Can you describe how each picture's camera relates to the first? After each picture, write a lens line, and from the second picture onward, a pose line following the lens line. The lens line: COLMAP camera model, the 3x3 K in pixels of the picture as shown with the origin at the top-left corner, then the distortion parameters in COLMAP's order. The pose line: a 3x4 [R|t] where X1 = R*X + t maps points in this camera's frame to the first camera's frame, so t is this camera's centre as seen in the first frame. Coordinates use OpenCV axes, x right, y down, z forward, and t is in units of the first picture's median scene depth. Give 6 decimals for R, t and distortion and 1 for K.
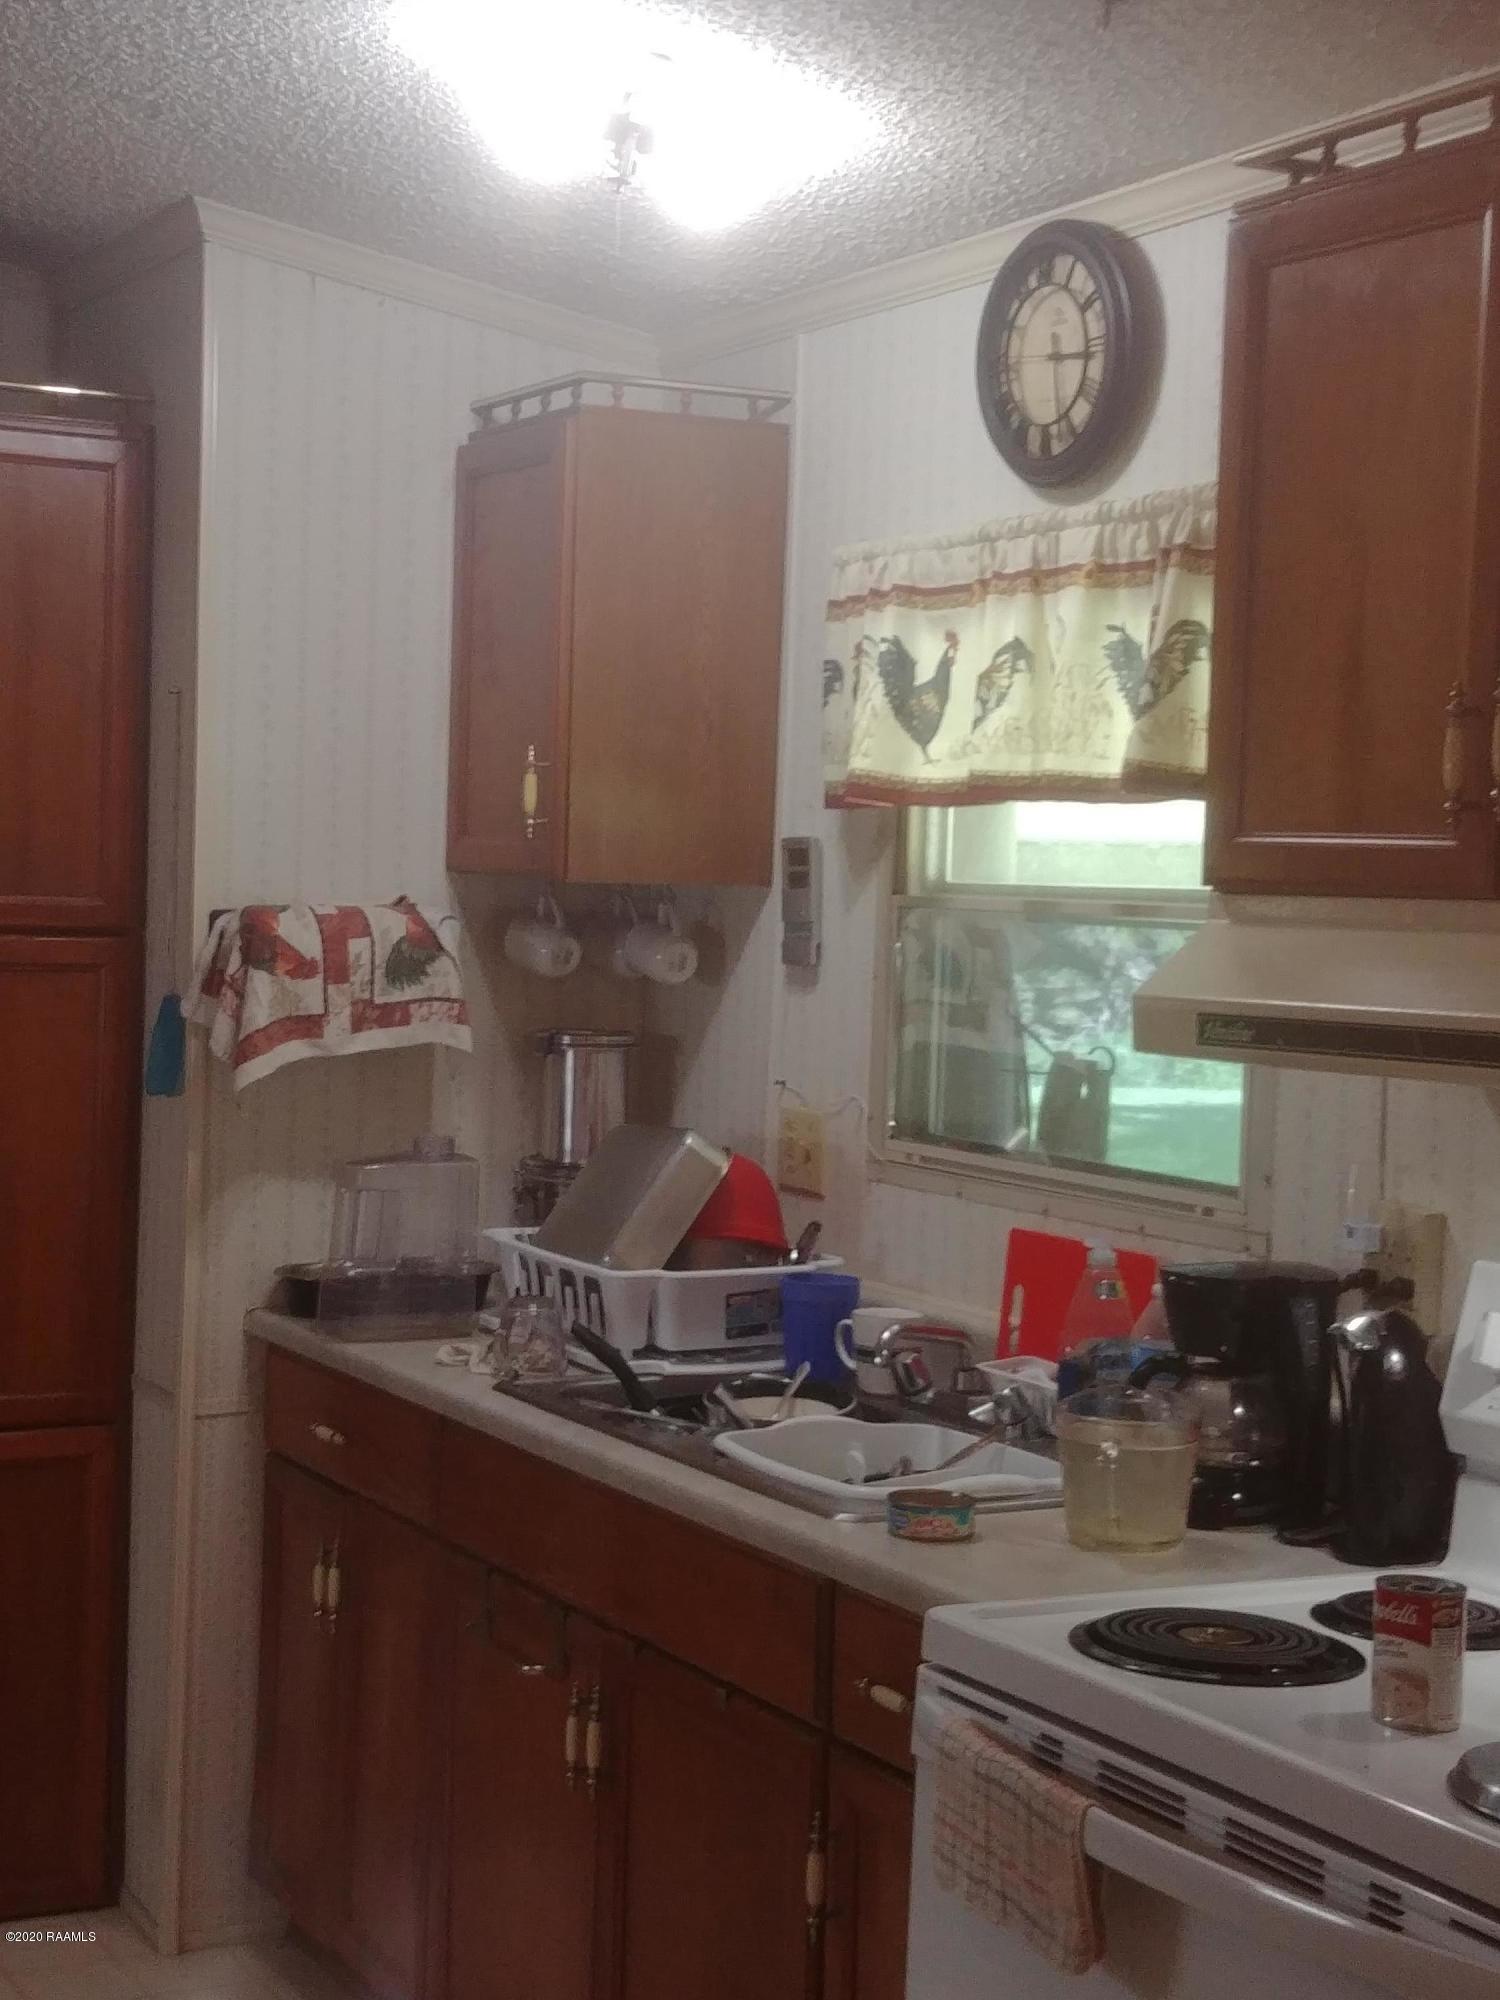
lens RADIAL K [[2920.7, 0, 704.5], [0, 2920.7, 1019.1], [0, 0, 1]] dist [0.112026, 0.000000]
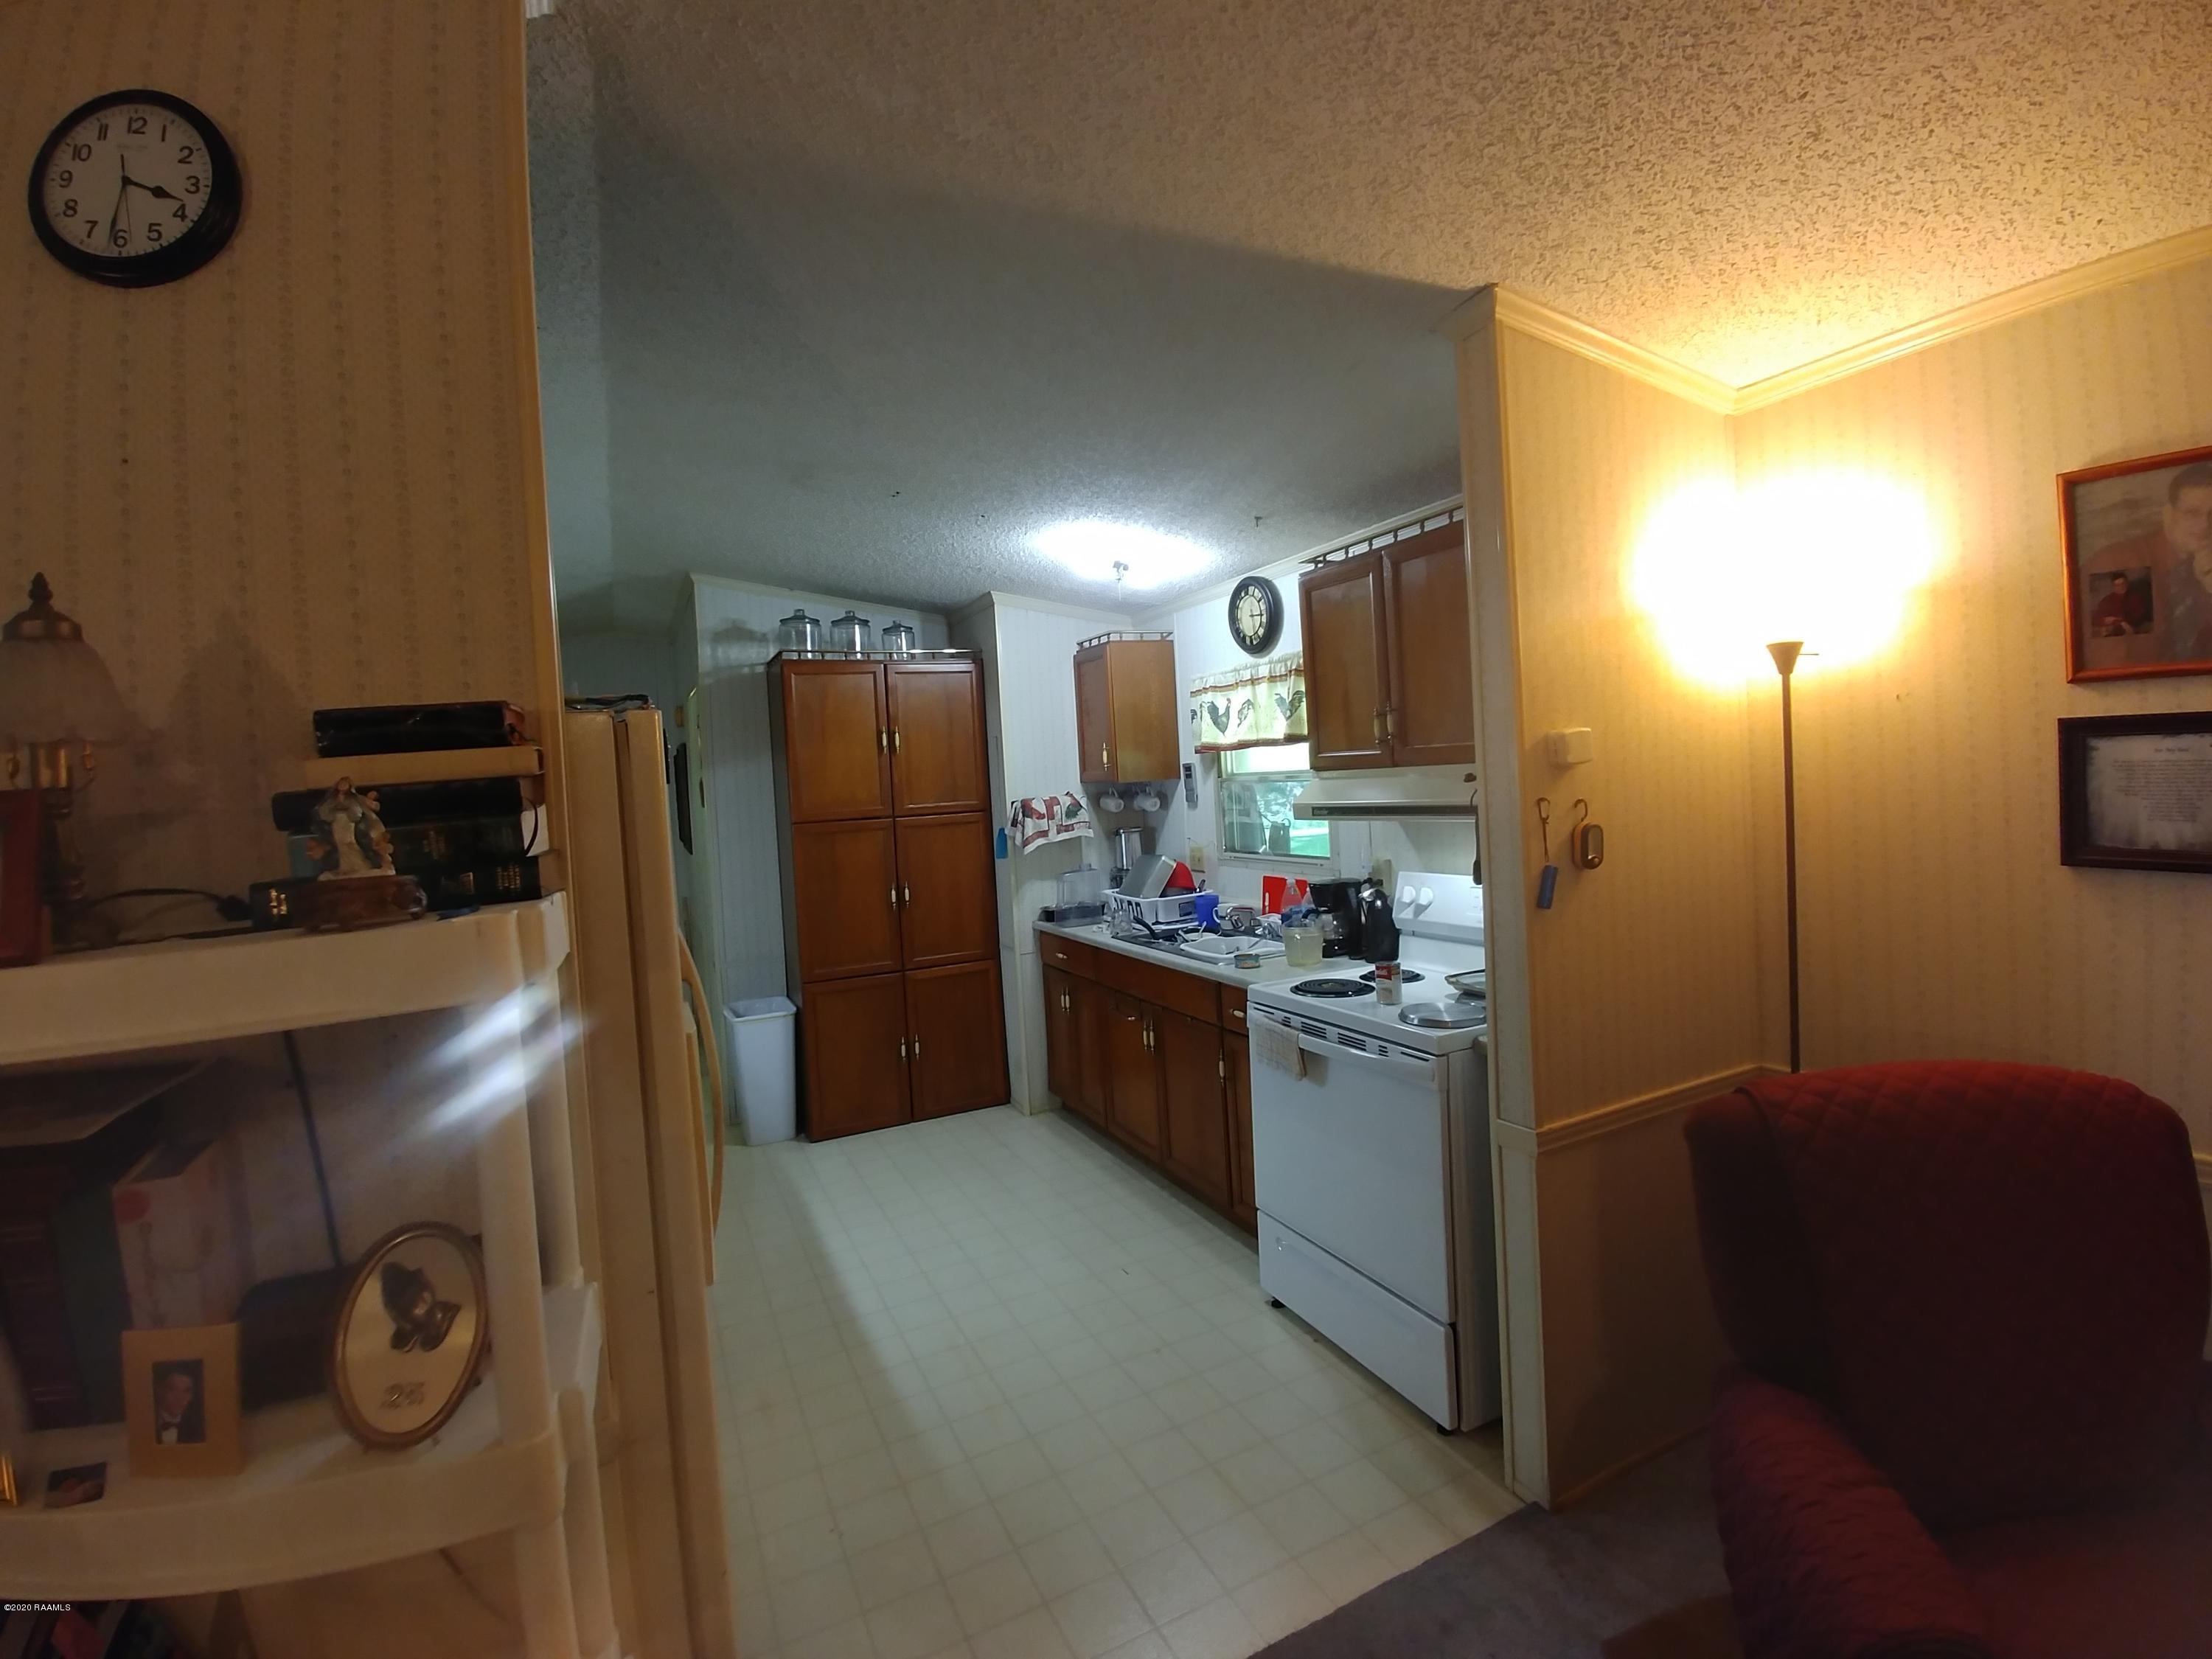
lens RADIAL K [[978.3, 0, 1086.1], [0, 978.3, 797.1], [0, 0, 1]] dist [-0.015137, -0.003888]
pose [[0.993674, -0.089700, -0.067576, -0.011526], [0.087866, 0.995691, -0.029640, -0.002039], [0.069943, 0.023515, 0.997274, -0.119092]]
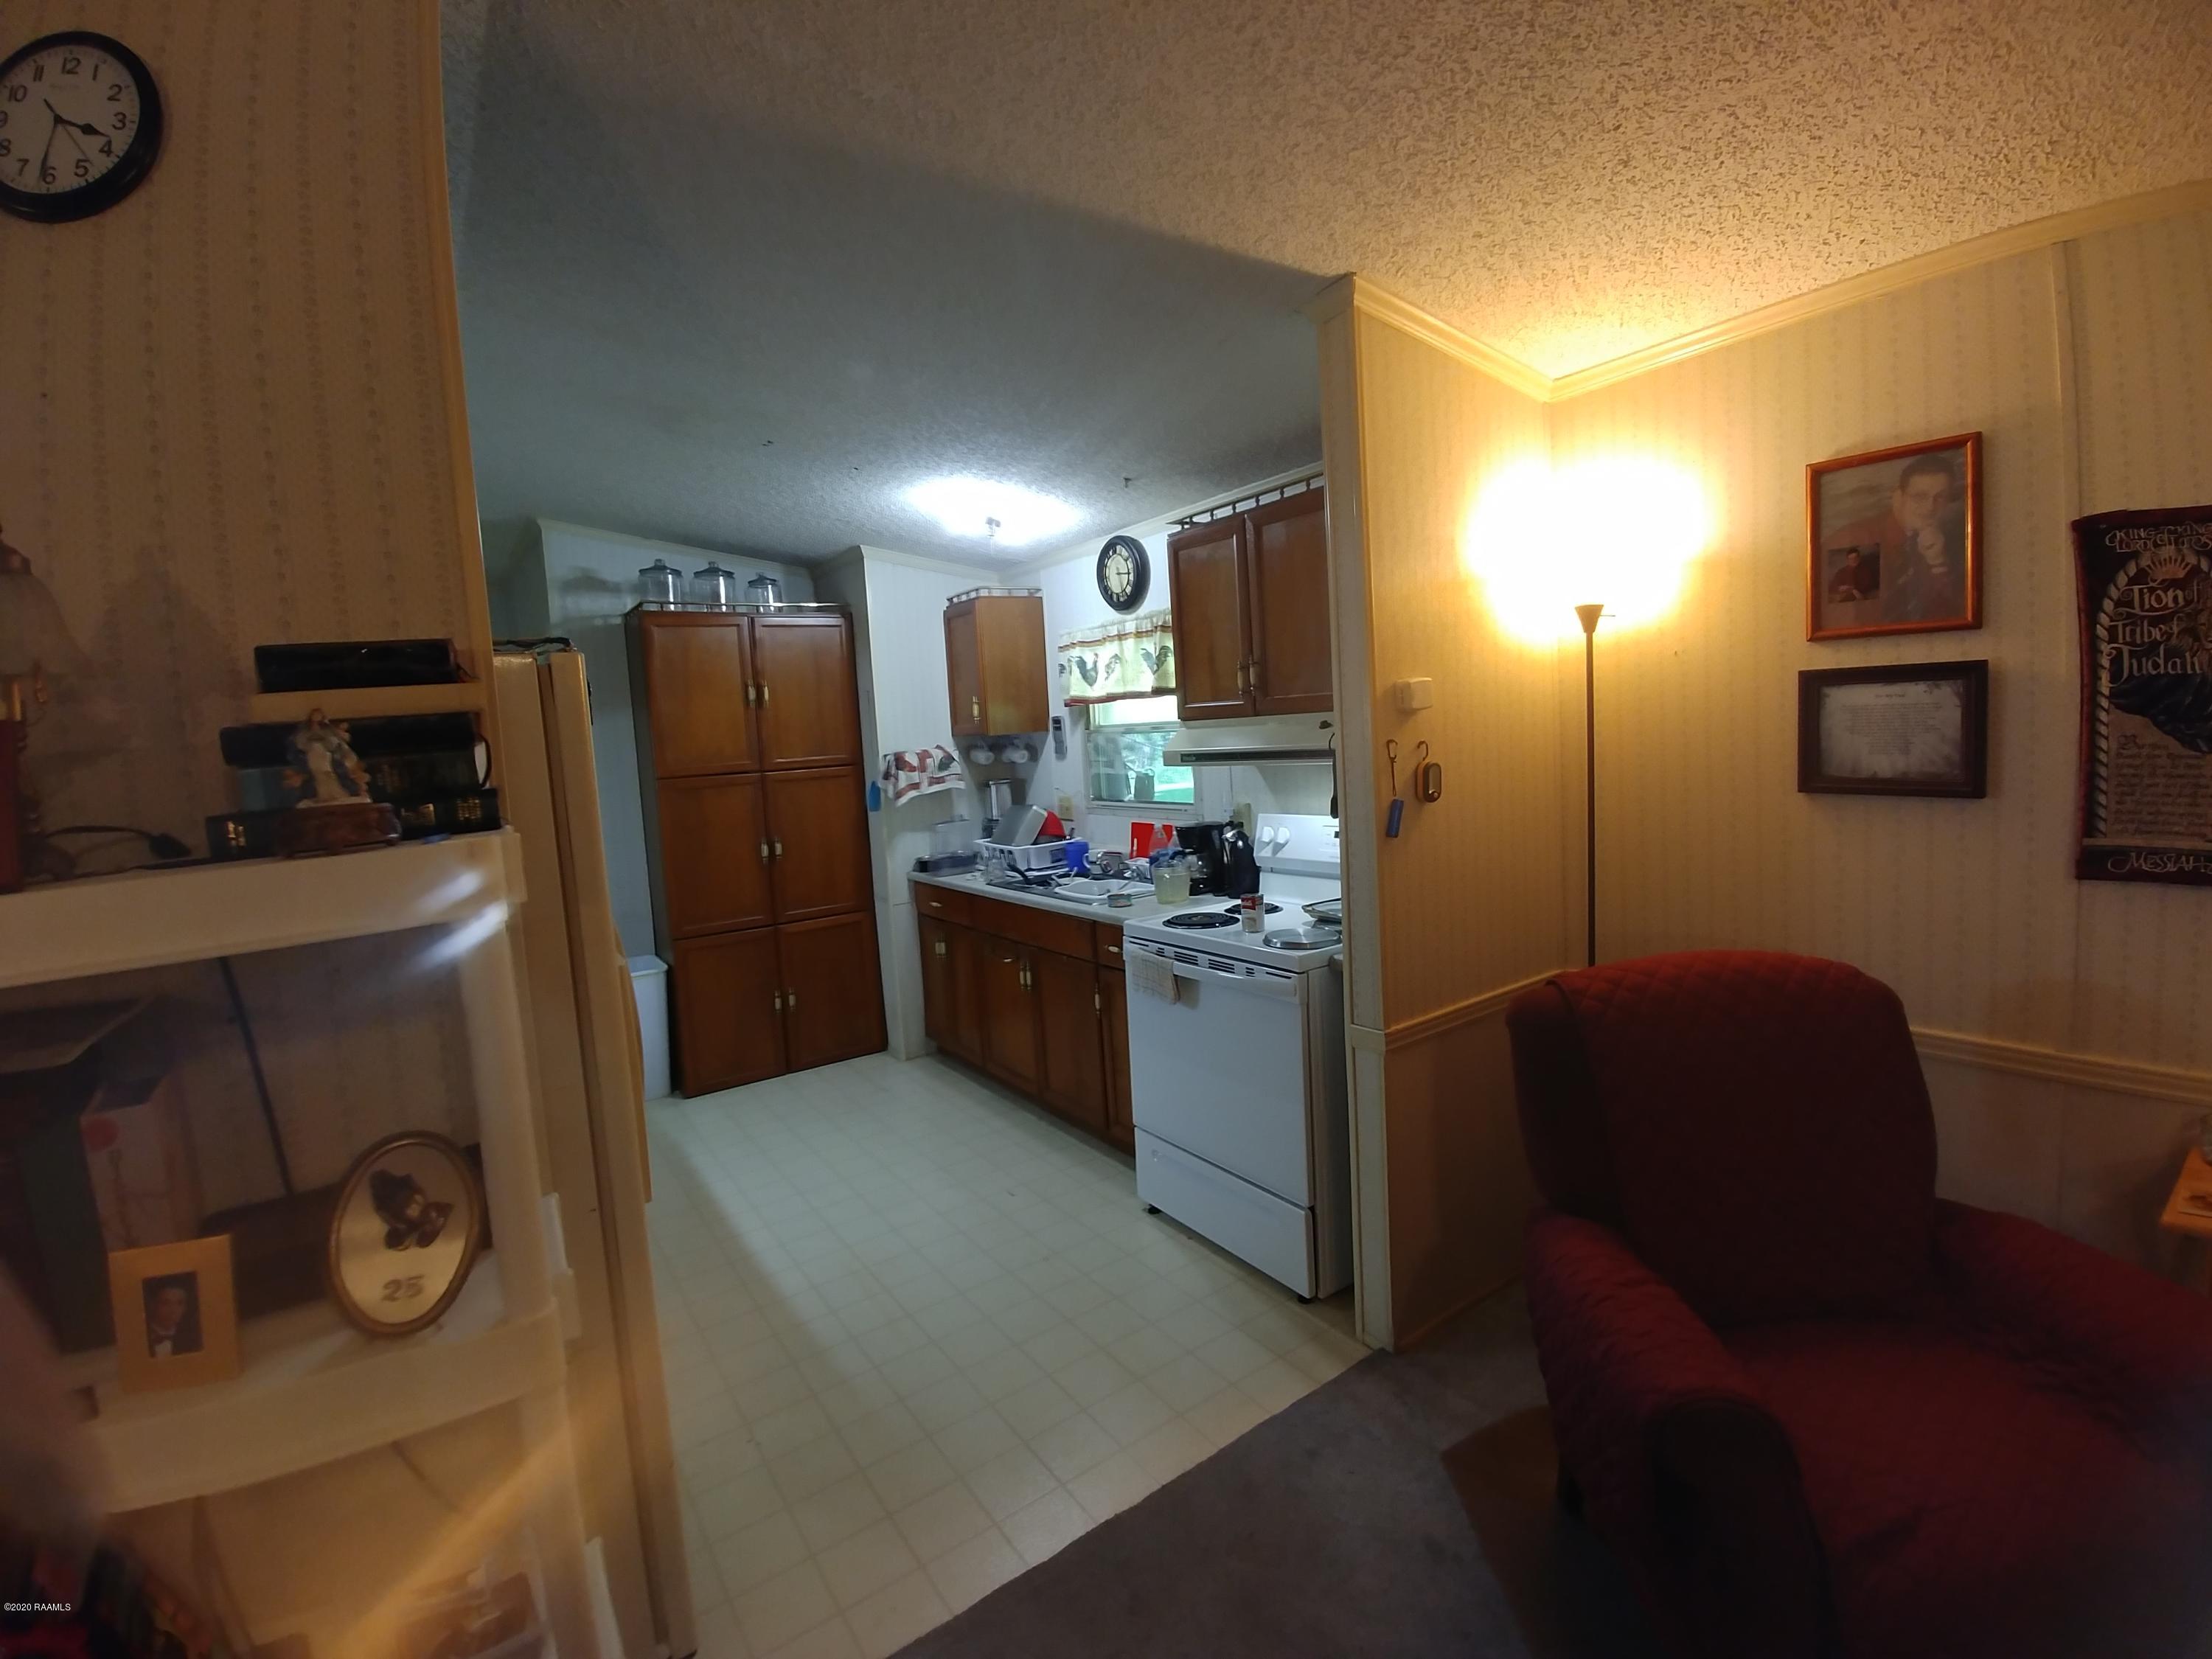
lens RADIAL K [[978.3, 0, 1079.6], [0, 978.3, 801.6], [0, 0, 1]] dist [-0.015137, -0.003888]
pose [[0.992174, -0.100834, 0.073649, -0.039387], [0.098885, 0.994657, 0.029658, 0.006043], [-0.076246, -0.022143, 0.996843, -0.159463]]
